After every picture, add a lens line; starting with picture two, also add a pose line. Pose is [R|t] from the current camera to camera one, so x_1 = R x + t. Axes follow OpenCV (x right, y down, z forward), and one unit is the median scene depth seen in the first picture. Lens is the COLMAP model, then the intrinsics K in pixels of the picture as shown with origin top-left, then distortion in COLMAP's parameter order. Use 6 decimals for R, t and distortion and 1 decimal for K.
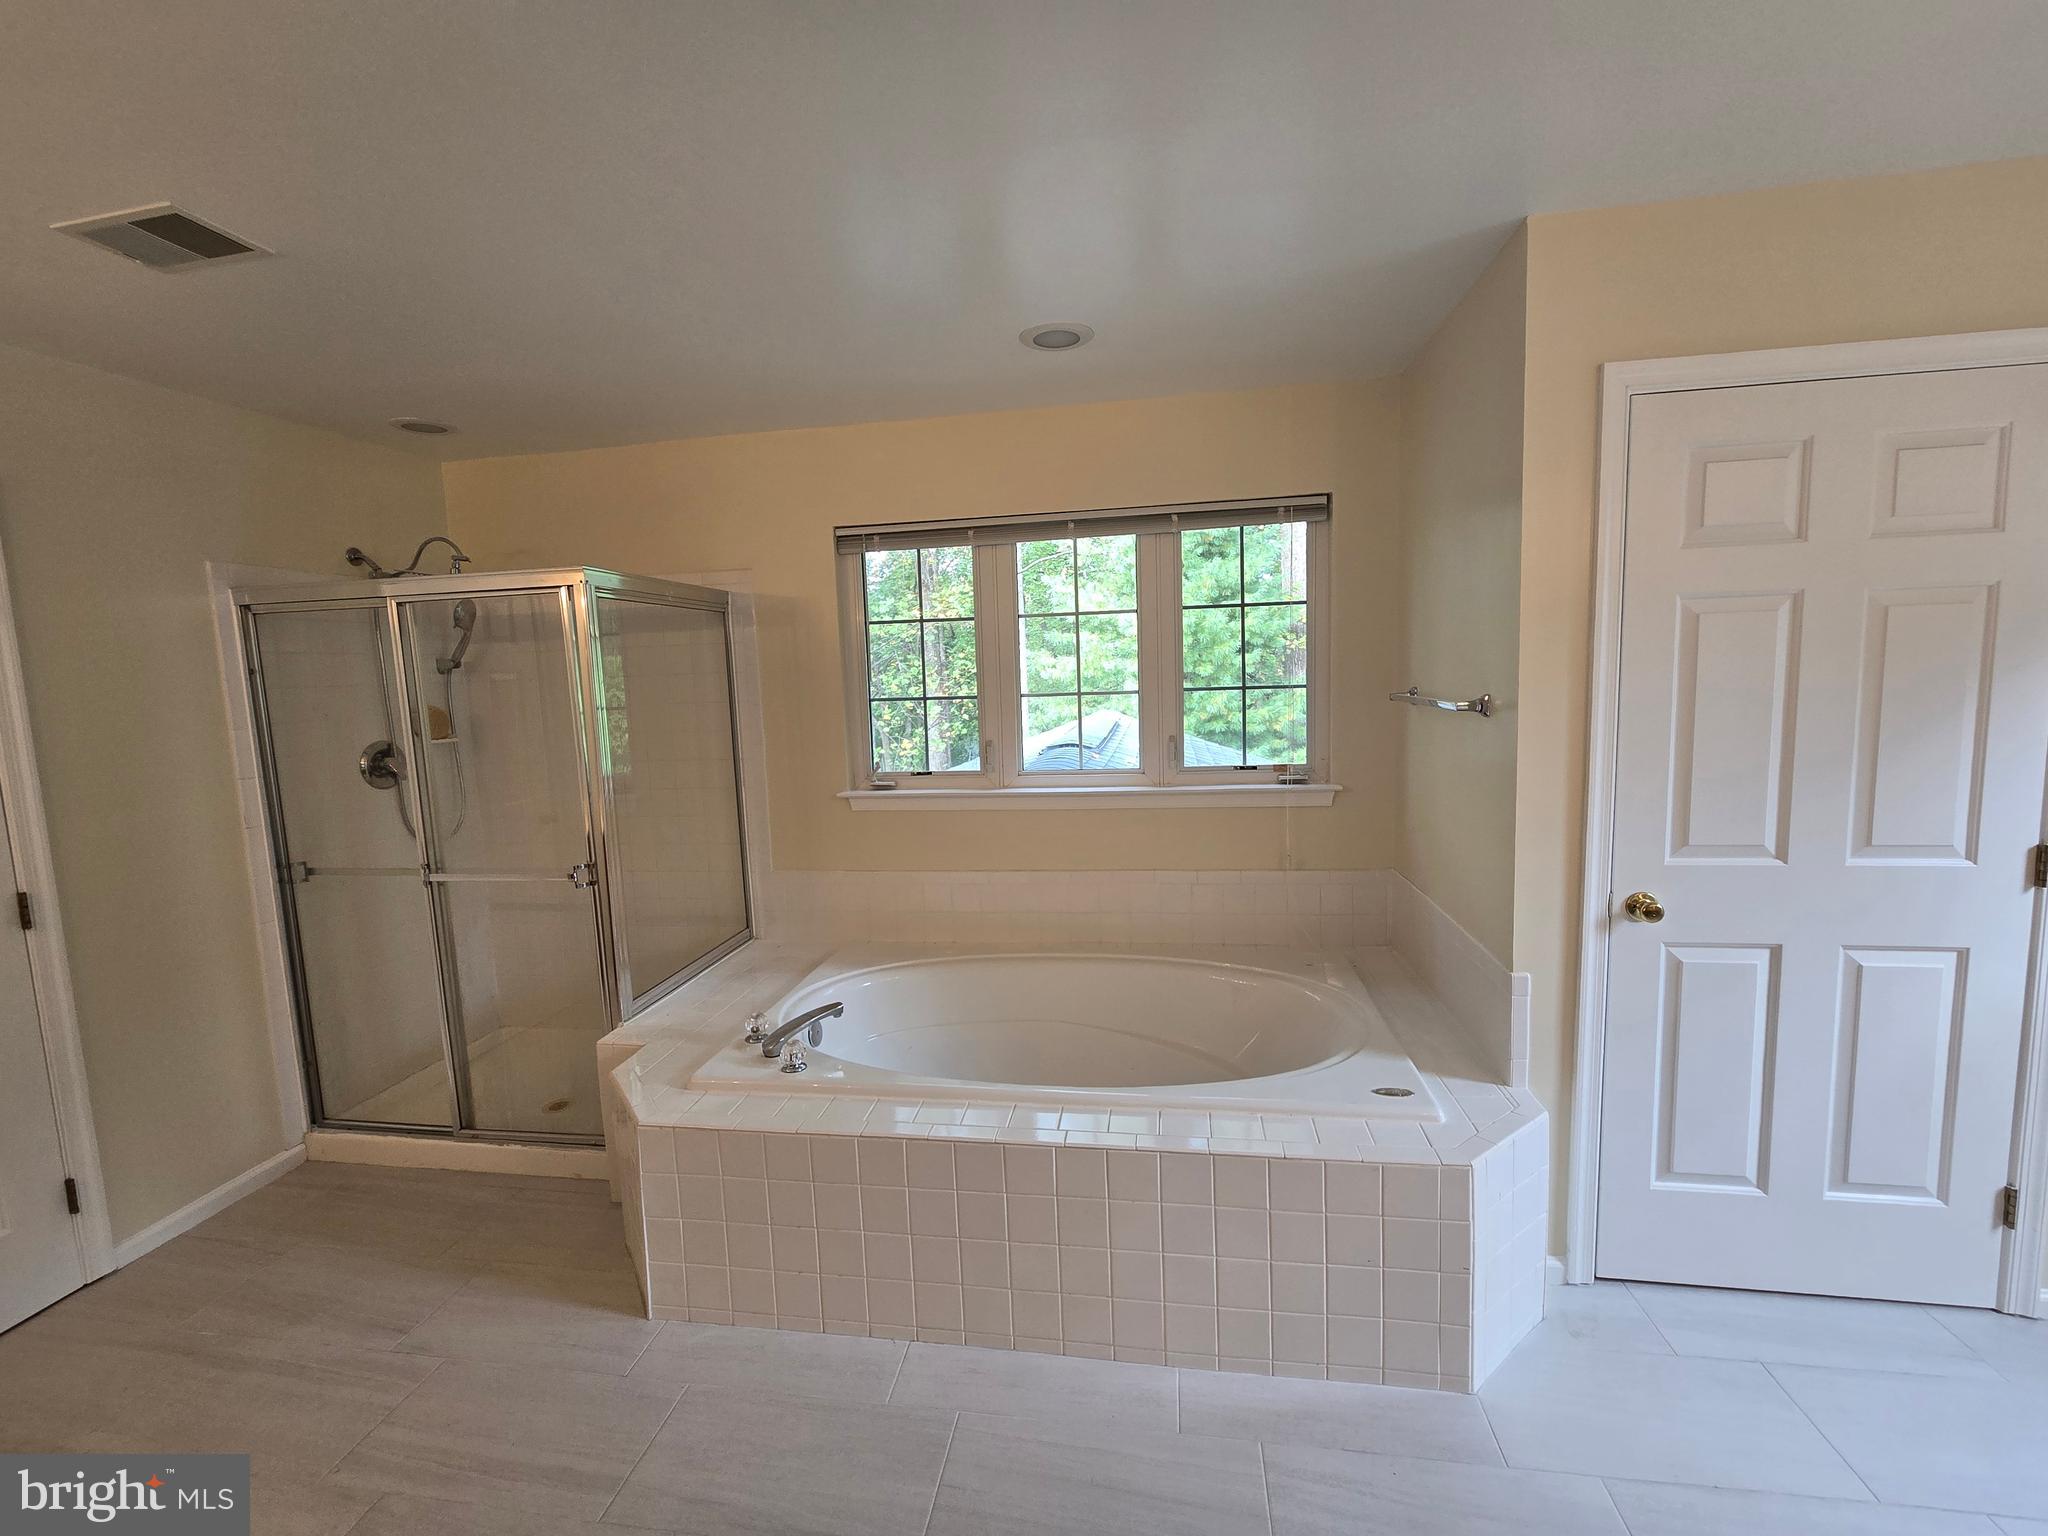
lens RADIAL K [[846.4, 0, 1033.7], [0, 846.4, 760.2], [0, 0, 1]] dist [-0.000067, 0.000184]
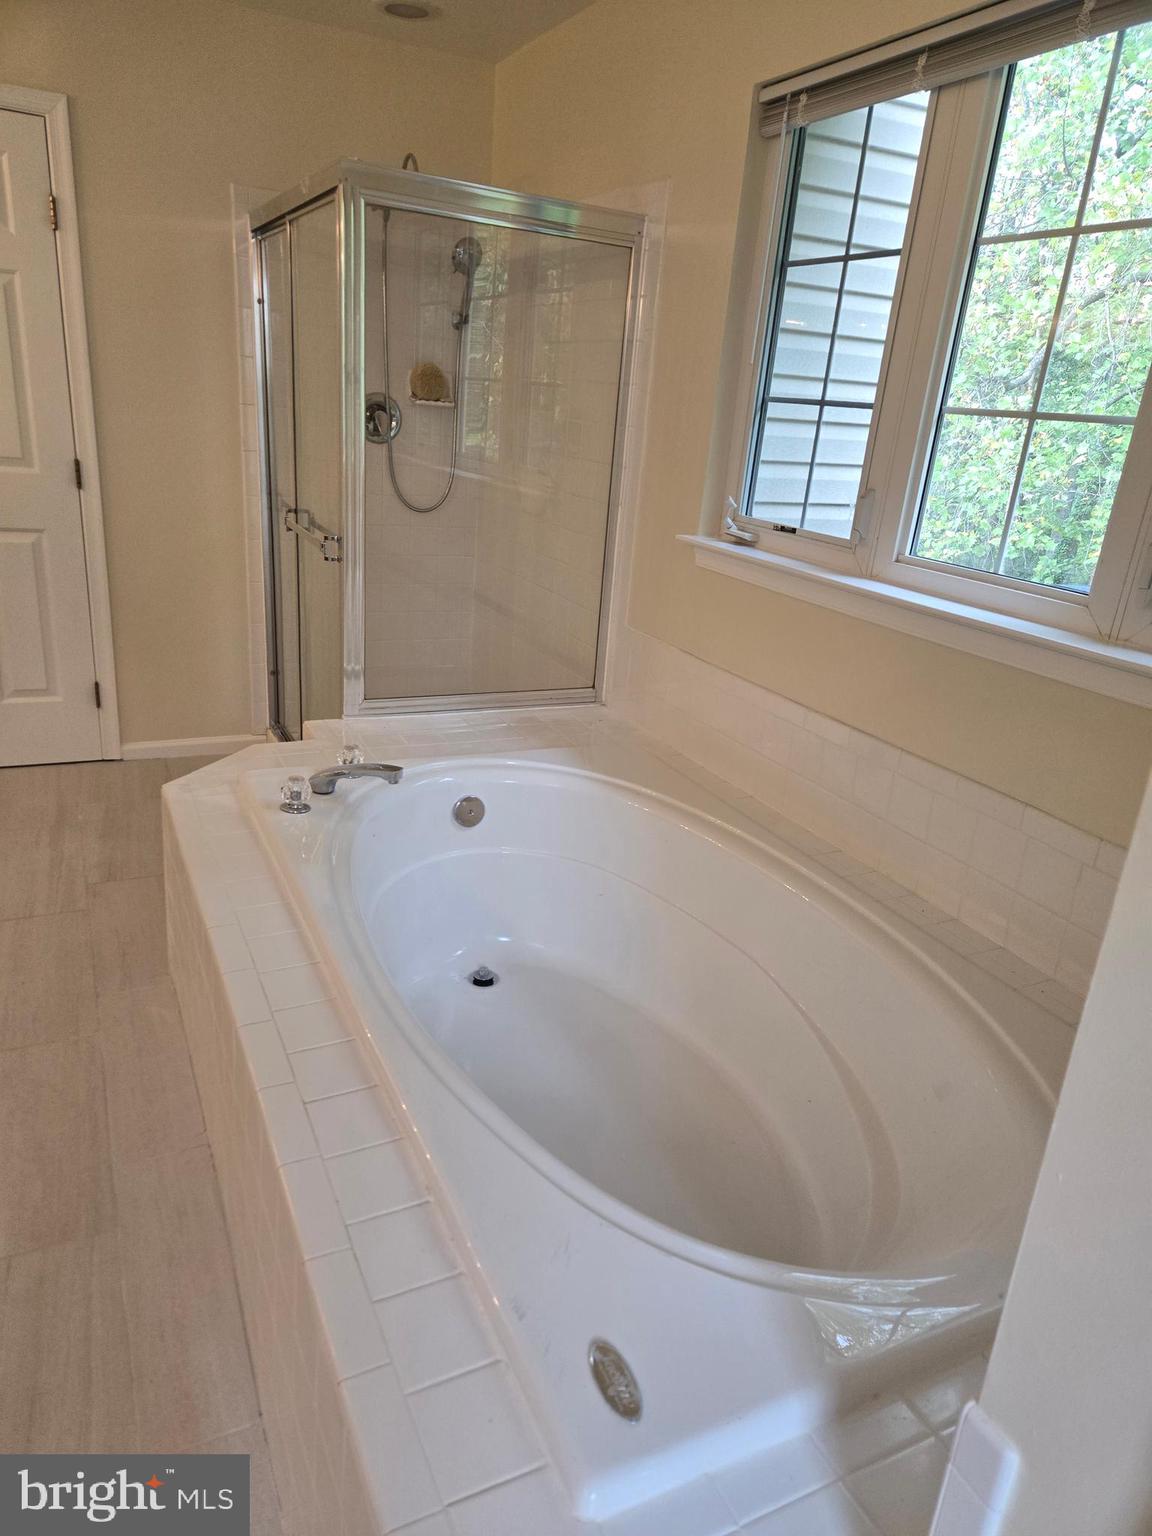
lens RADIAL K [[1021.7, 0, 577.0], [0, 1021.7, 783.7], [0, 0, 1]] dist [0.019691, -0.002838]
pose [[0.571608, 0.365172, -0.734788, 0.502240], [-0.194557, 0.930289, 0.310981, -0.017452], [0.797127, -0.034801, 0.602807, 0.523084]]
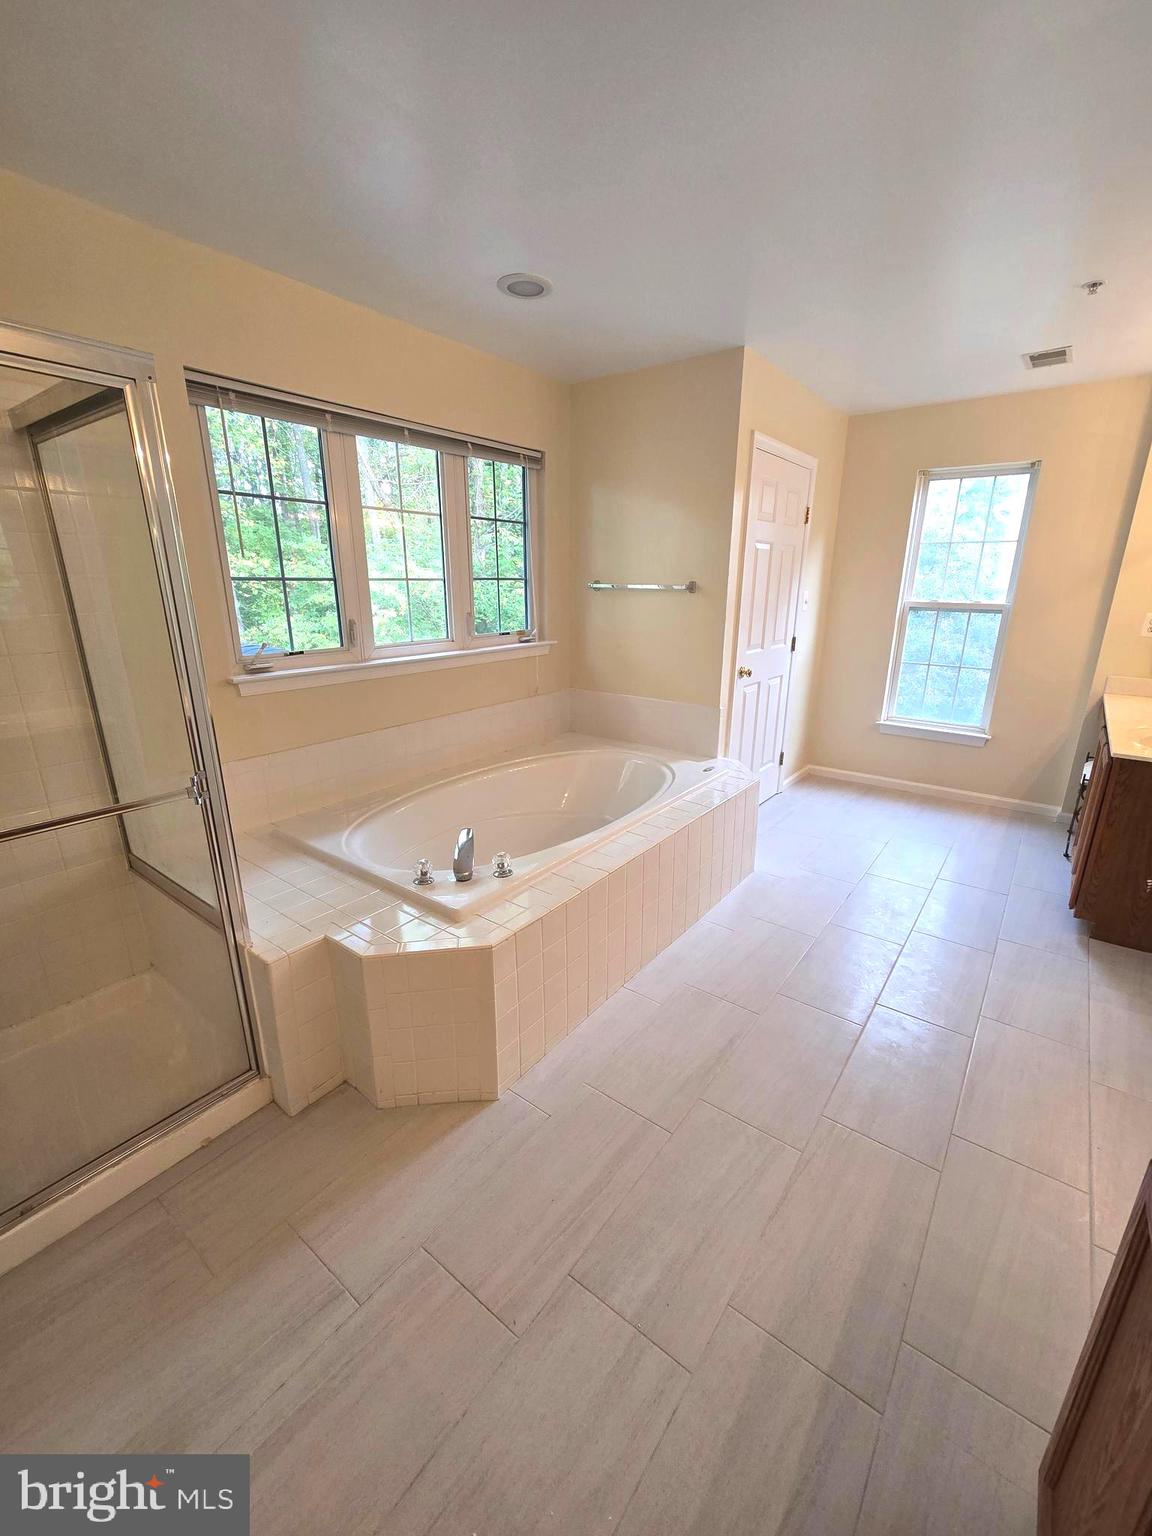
lens RADIAL K [[634.8, 0, 586.5], [0, 634.8, 777.9], [0, 0, 1]] dist [-0.000067, 0.000184]
pose [[0.466518, -0.228293, 0.854542, -0.835999], [0.073726, 0.972792, 0.219635, 0.024697], [-0.881433, -0.039461, 0.470657, 0.382580]]
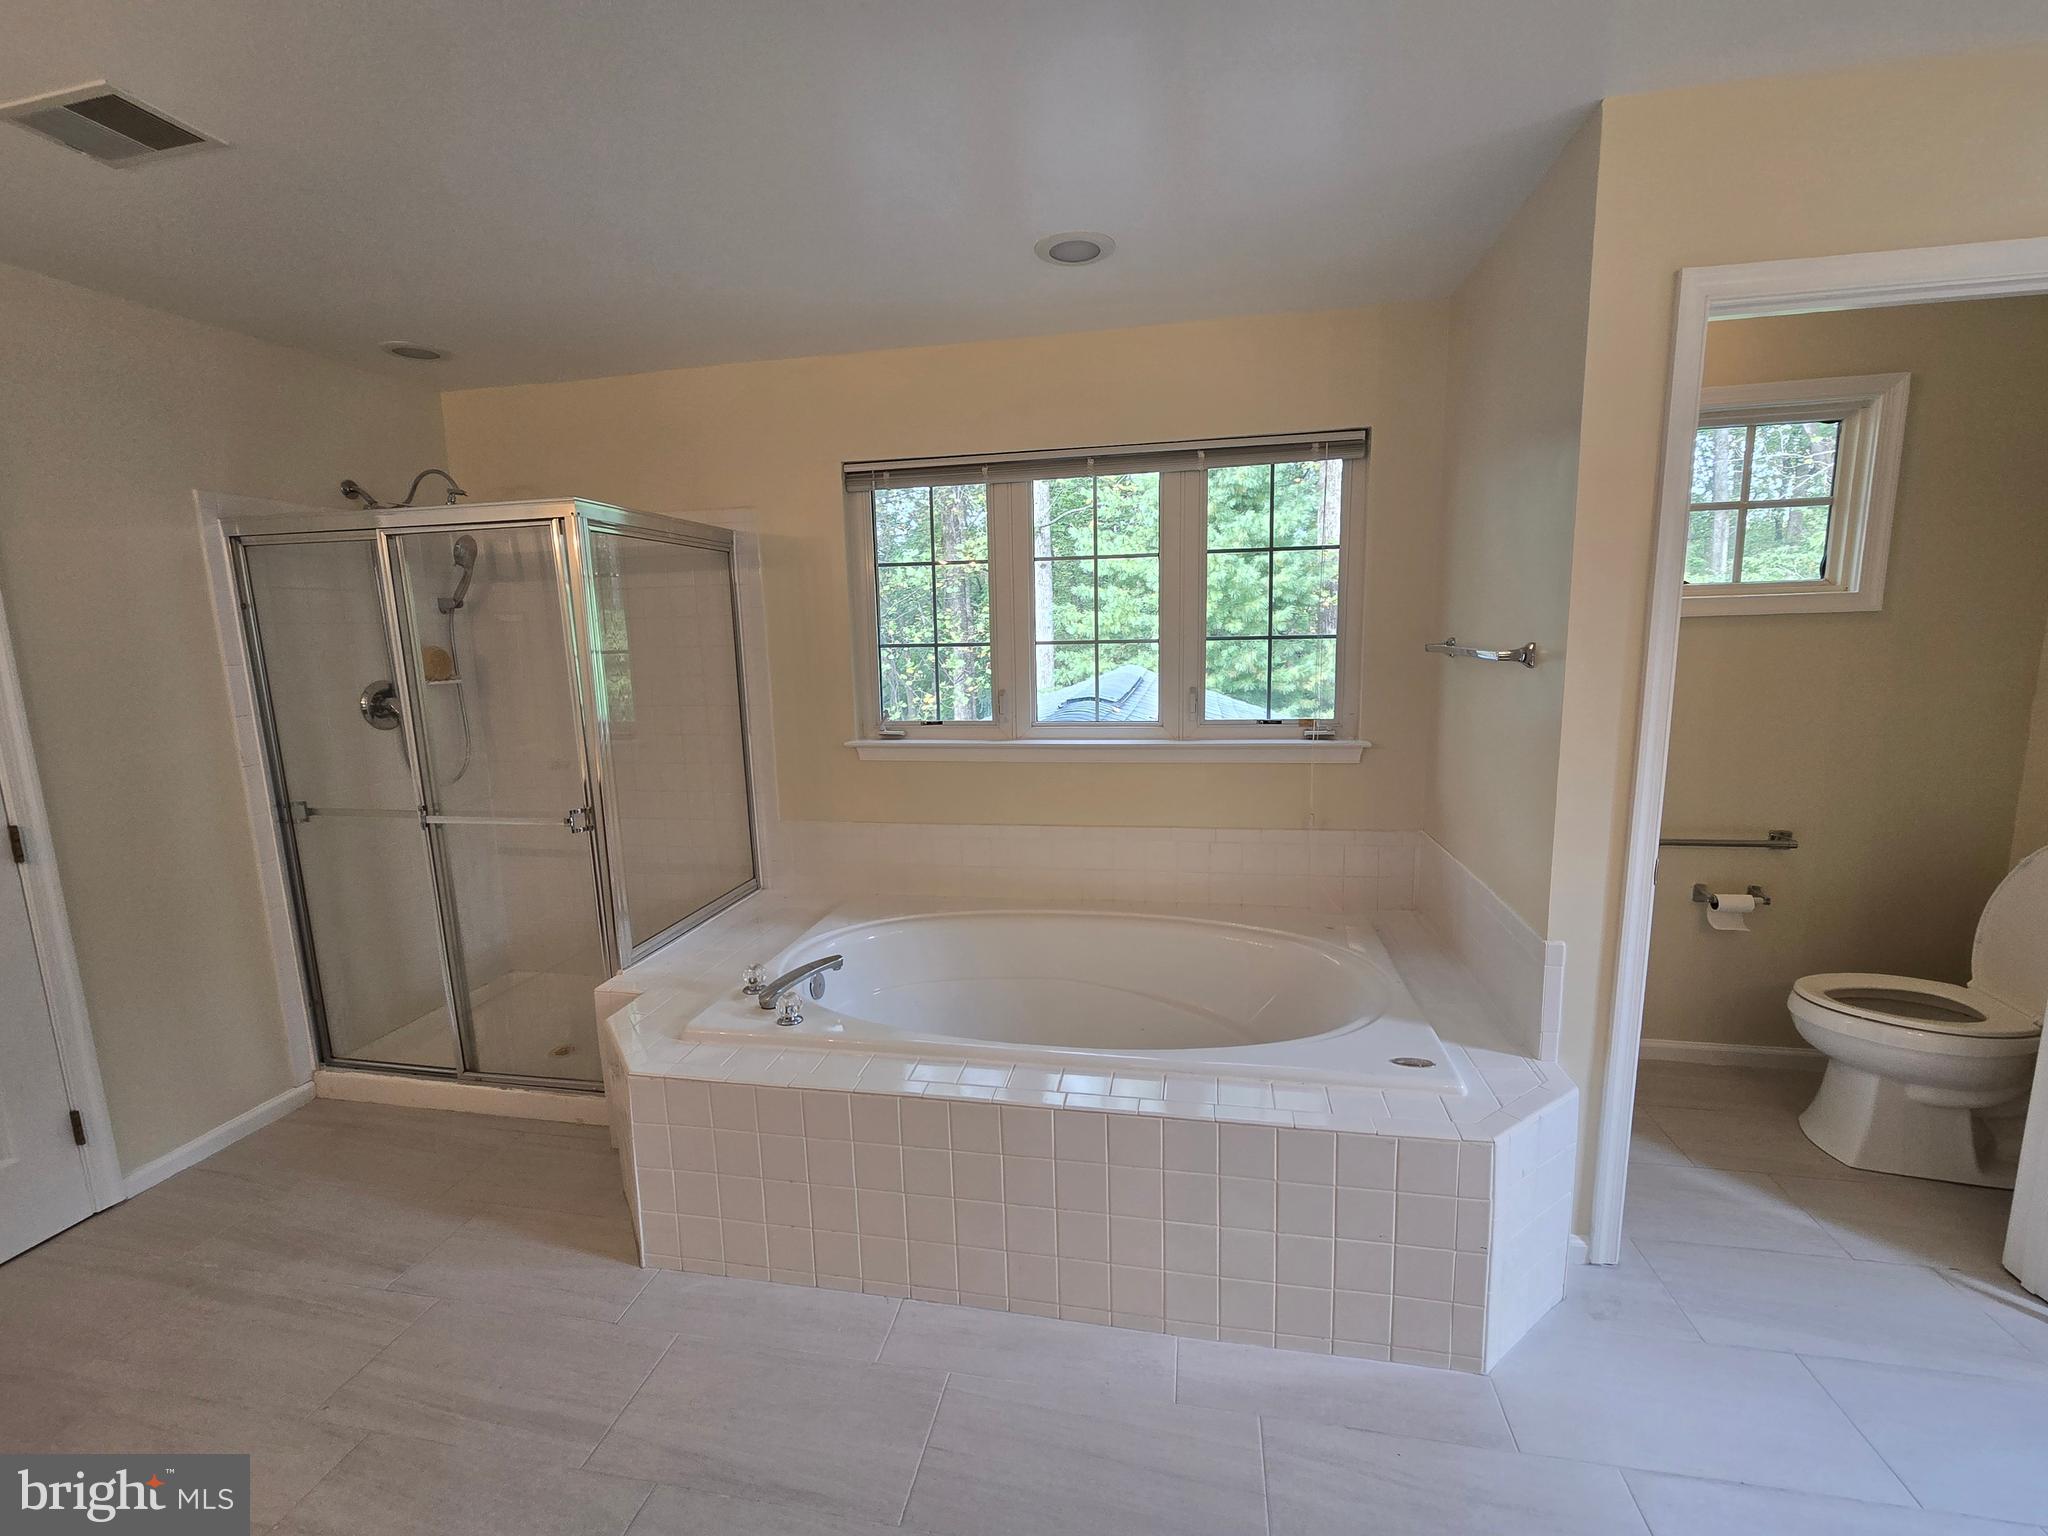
lens RADIAL K [[846.4, 0, 1036.4], [0, 846.4, 761.5], [0, 0, 1]] dist [-0.000067, 0.000184]
pose [[0.999435, 0.016948, -0.029017, 0.019407], [-0.015471, 0.998610, 0.050391, 0.011146], [0.029831, -0.049914, 0.998308, 0.044851]]
